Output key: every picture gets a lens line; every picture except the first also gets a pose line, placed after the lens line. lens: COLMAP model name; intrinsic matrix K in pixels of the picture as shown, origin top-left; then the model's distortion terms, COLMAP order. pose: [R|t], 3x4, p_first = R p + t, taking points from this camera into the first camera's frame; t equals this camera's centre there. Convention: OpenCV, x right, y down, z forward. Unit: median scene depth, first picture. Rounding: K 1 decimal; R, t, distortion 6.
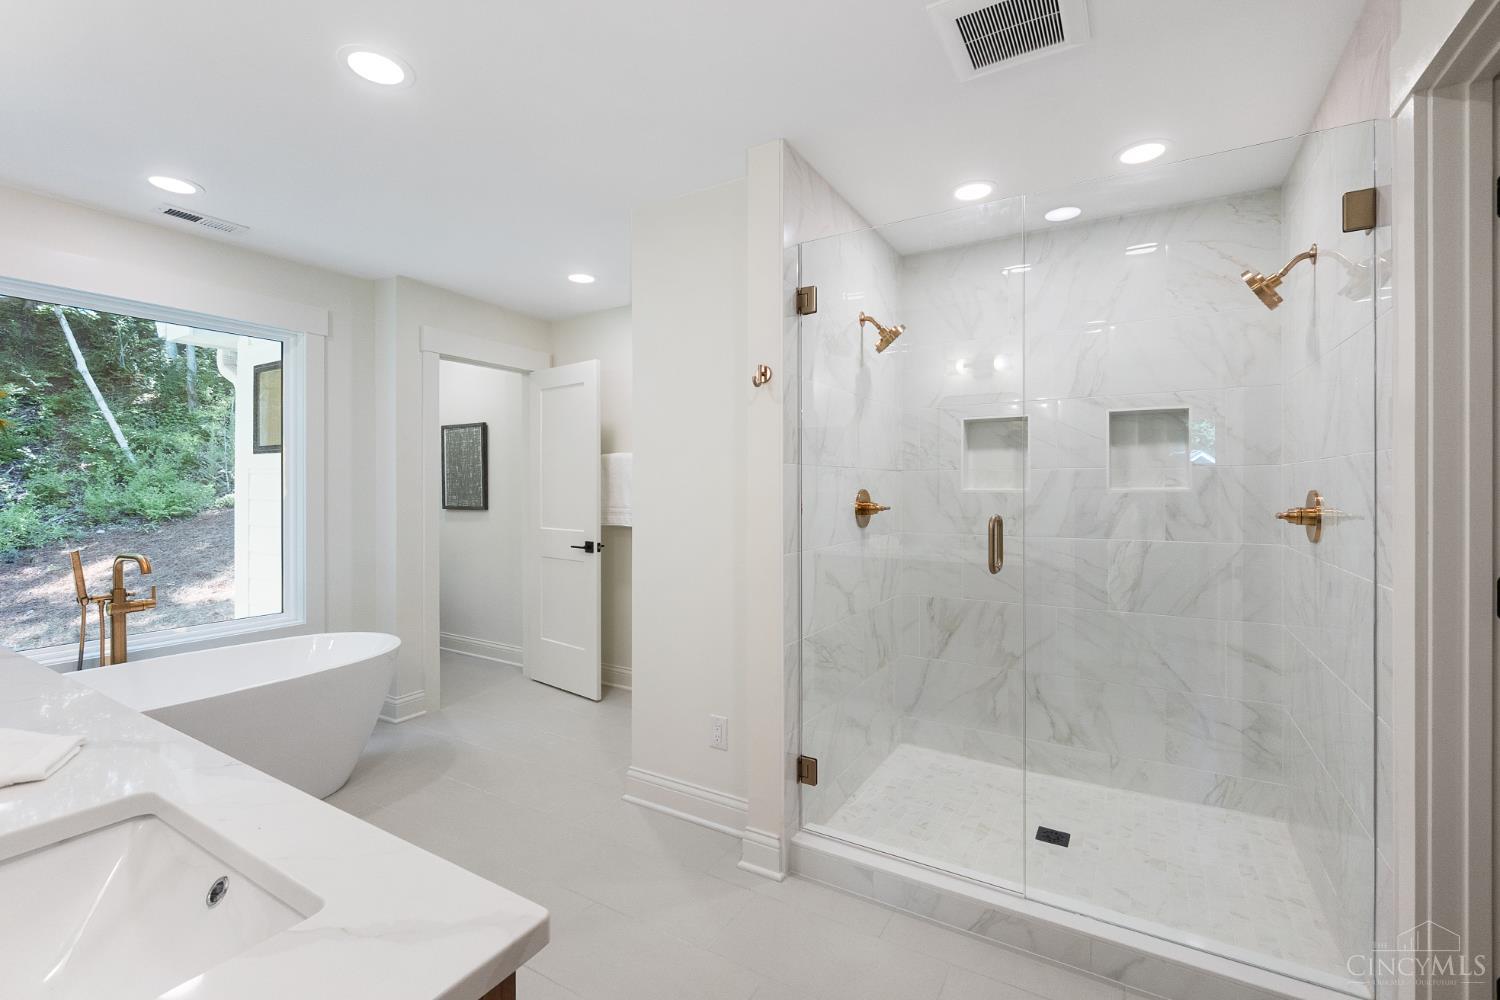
lens RADIAL K [[646.3, 0, 753.2], [0, 646.3, 492.5], [0, 0, 1]] dist [0.001092, 0.000239]
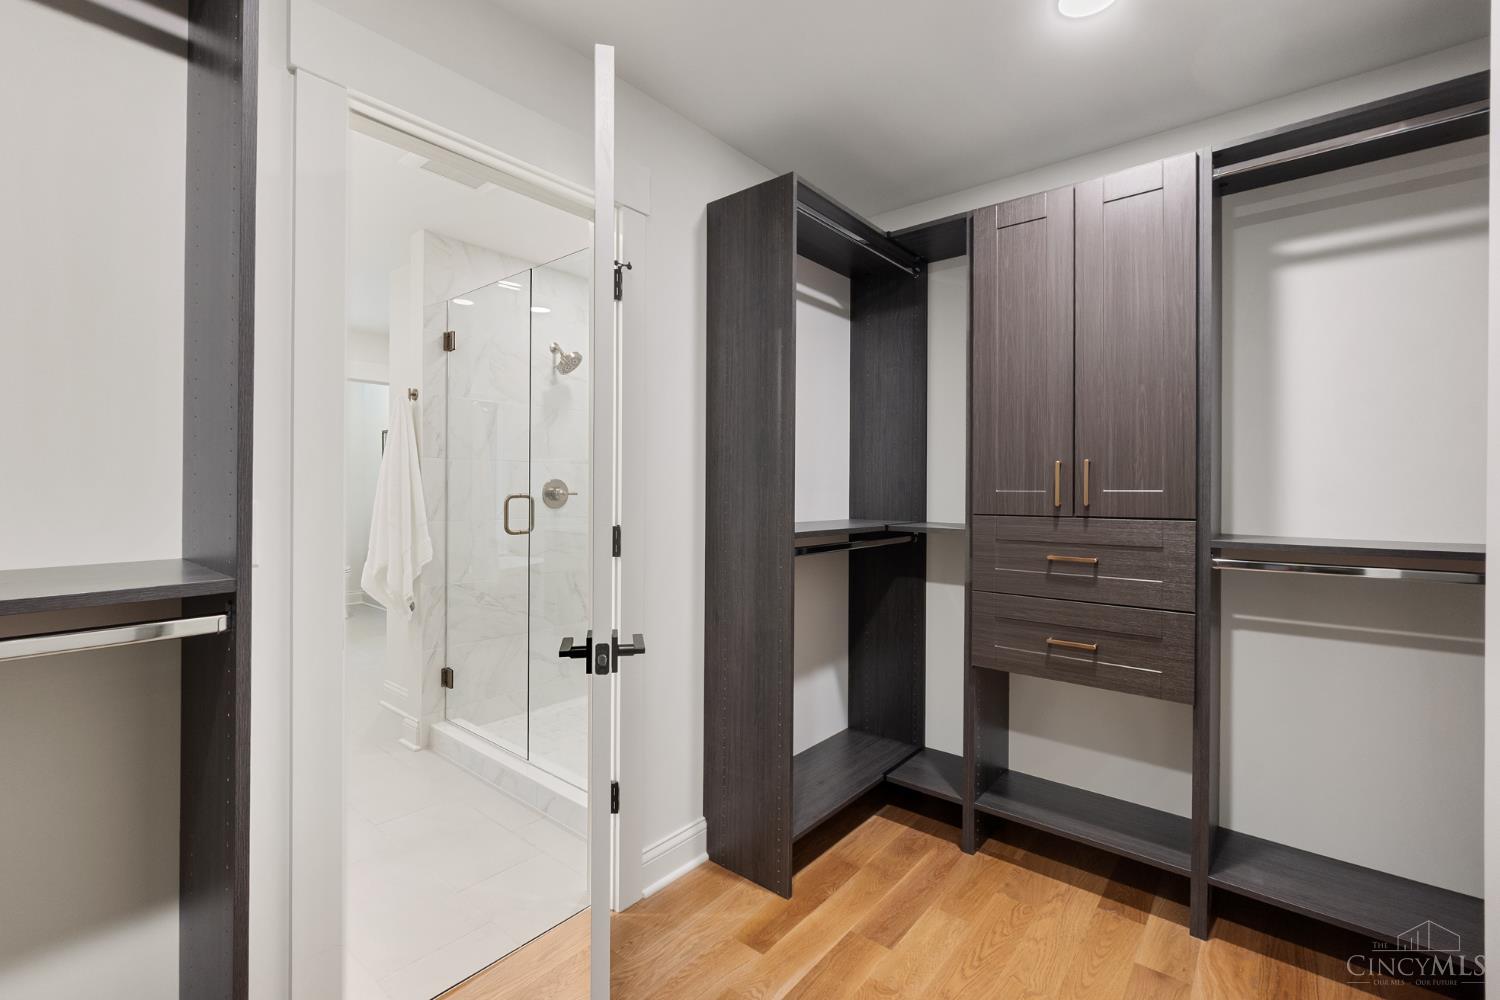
lens RADIAL K [[646.3, 0, 746.9], [0, 646.3, 496.9], [0, 0, 1]] dist [0.001092, 0.000239]
pose [[0.986537, 0.010837, -0.163177, 0.957823], [-0.010860, 0.999941, 0.000751, 0.032096], [0.163175, 0.001031, 0.986597, -0.274706]]
